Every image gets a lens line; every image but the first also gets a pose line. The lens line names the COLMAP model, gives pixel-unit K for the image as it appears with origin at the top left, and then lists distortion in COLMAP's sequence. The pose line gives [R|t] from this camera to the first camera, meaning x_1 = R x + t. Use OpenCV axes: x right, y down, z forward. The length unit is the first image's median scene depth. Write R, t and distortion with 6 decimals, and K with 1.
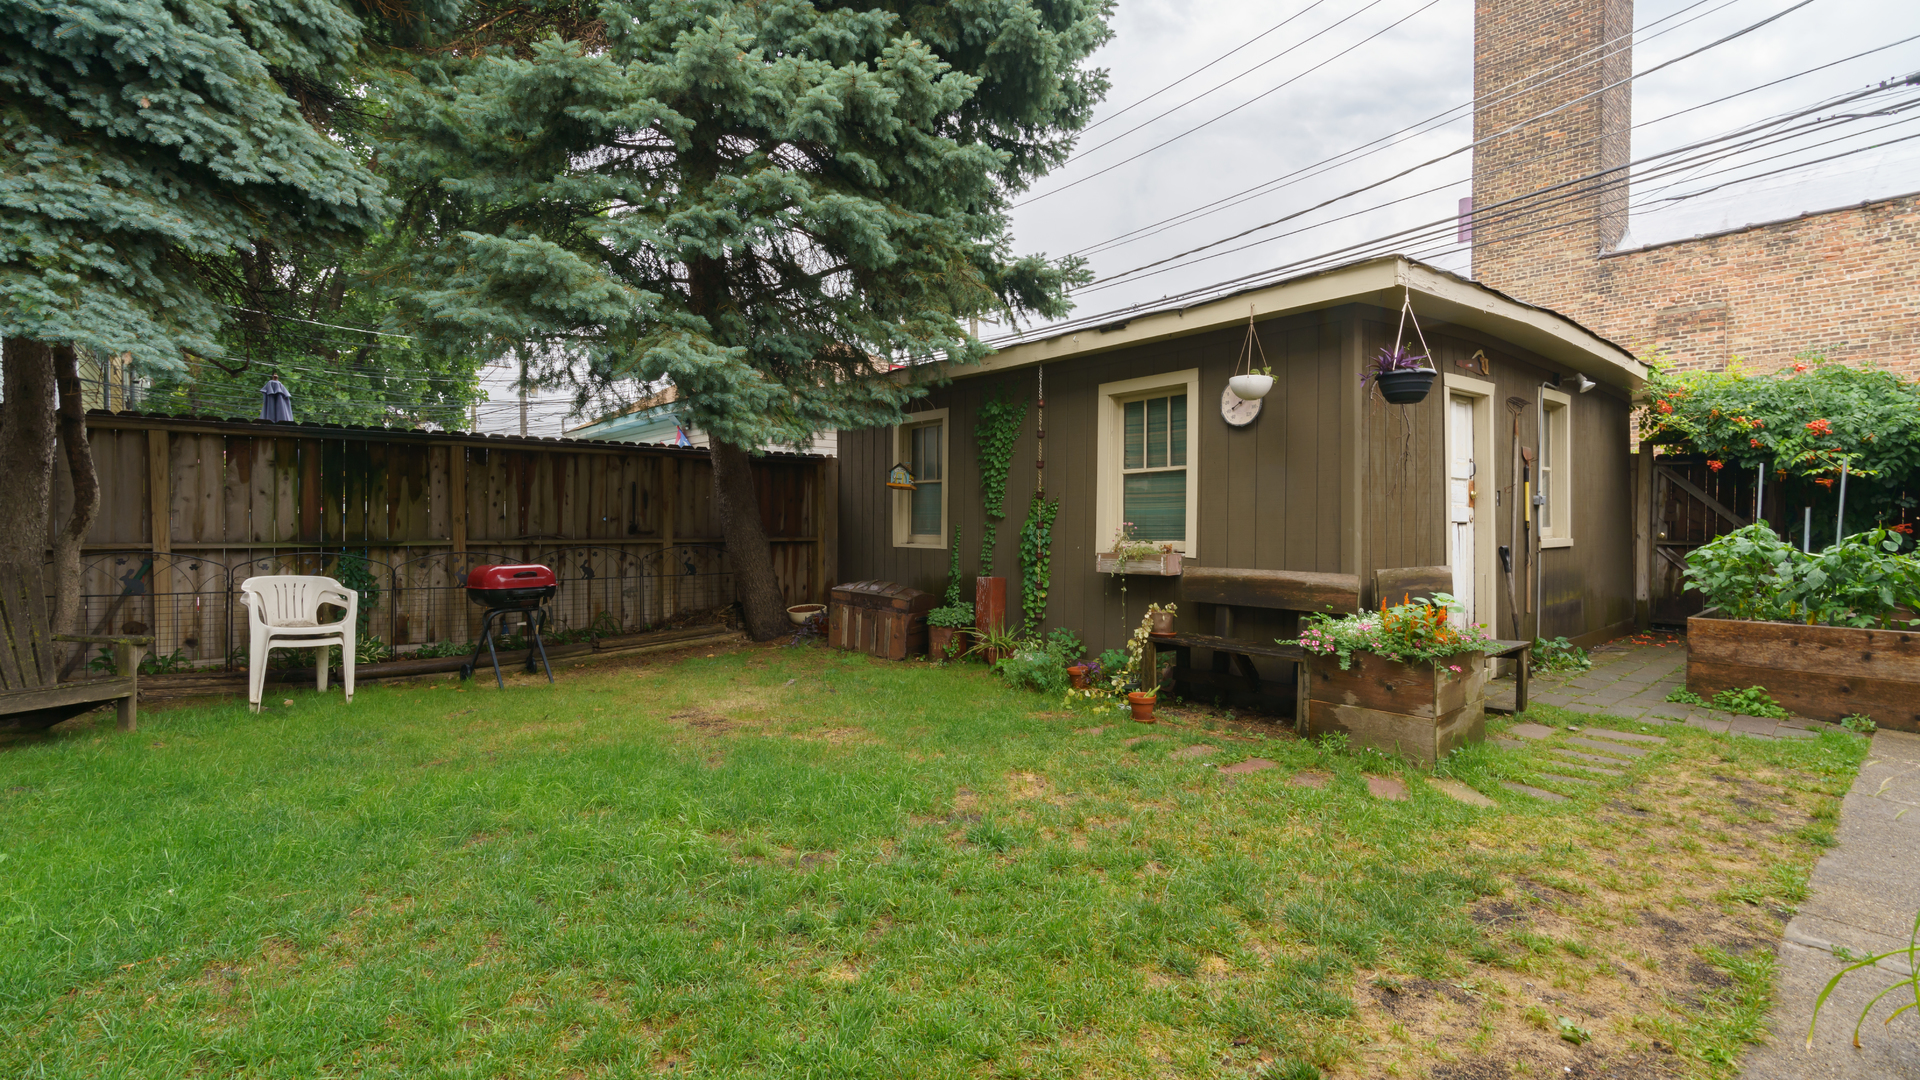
lens RADIAL K [[874.3, 0, 955.5], [0, 874.3, 543.1], [0, 0, 1]] dist [-0.014487, 0.007897]
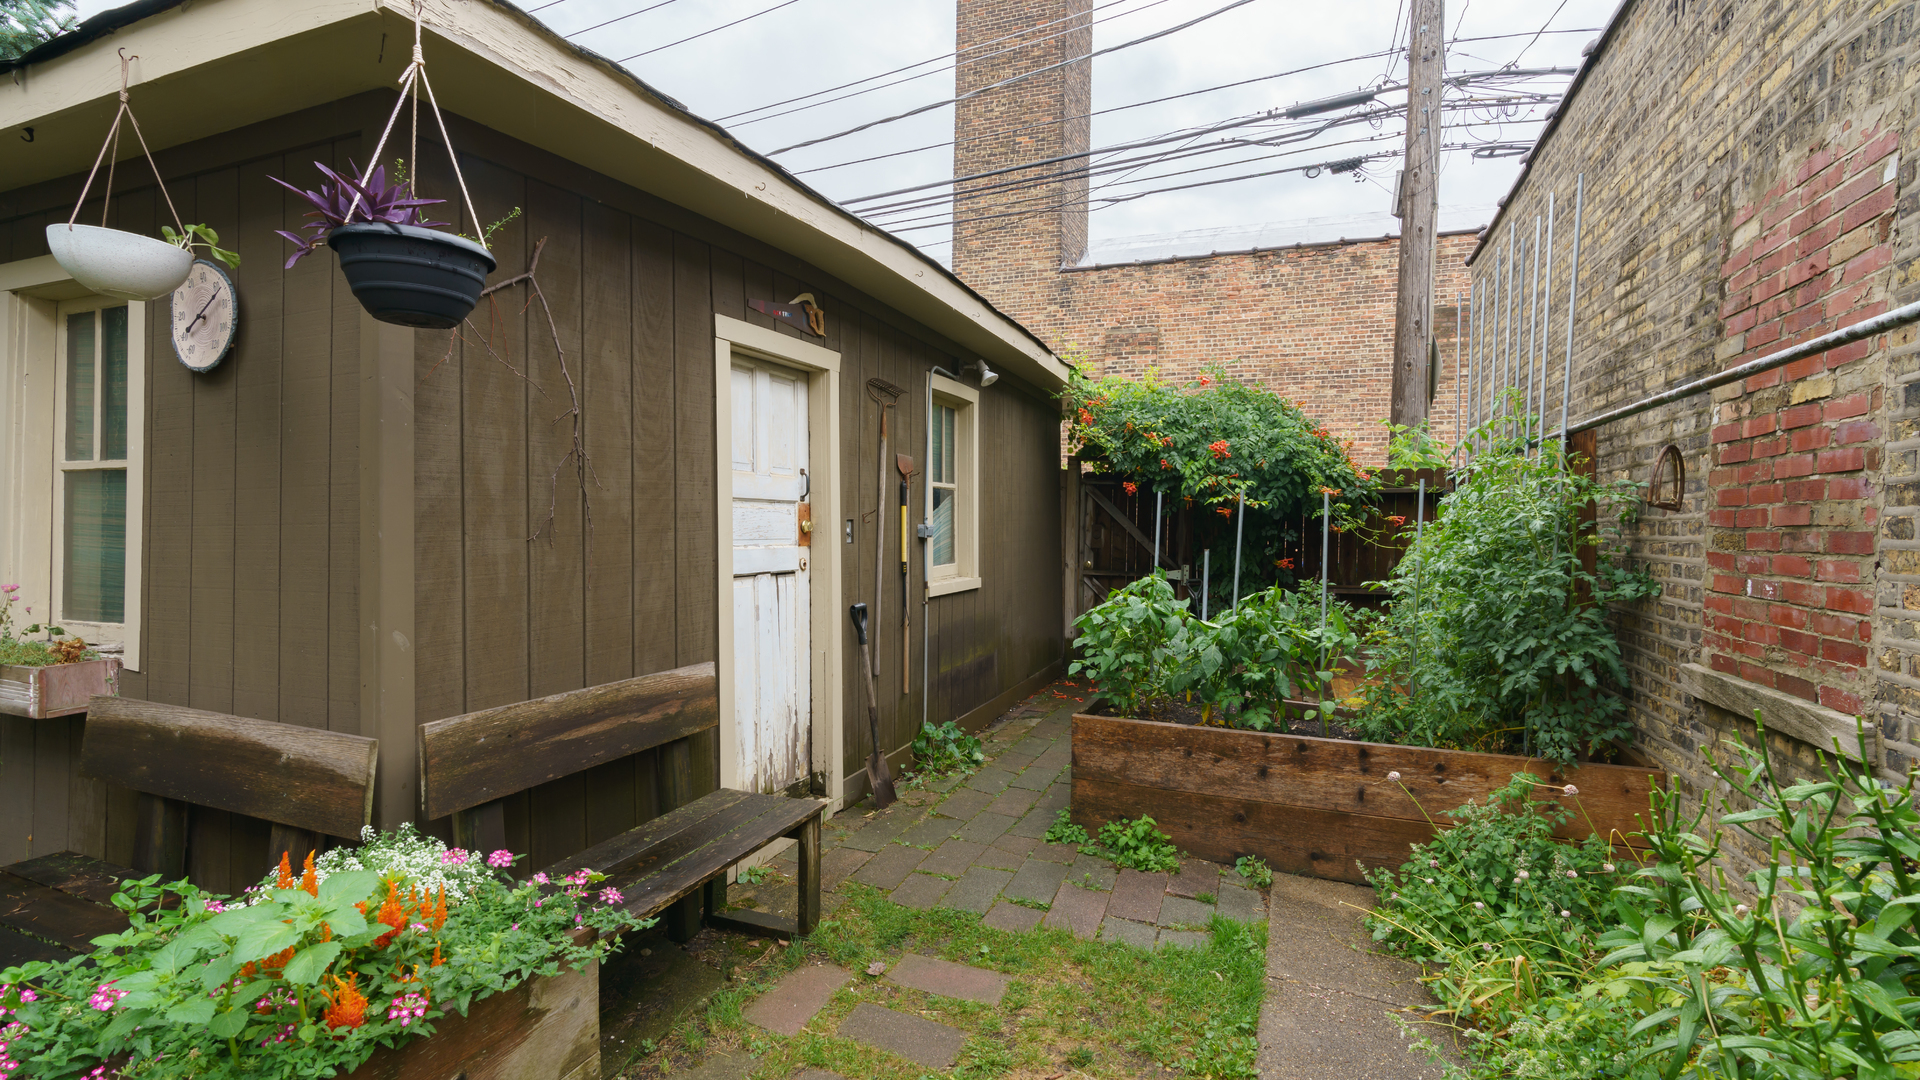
lens RADIAL K [[874.3, 0, 955.5], [0, 874.3, 543.1], [0, 0, 1]] dist [-0.014487, 0.007897]
pose [[0.885668, 0.002507, 0.464313, 0.343819], [-0.005171, 0.999977, 0.004466, -0.040609], [-0.464291, -0.006357, 0.885660, 0.337922]]
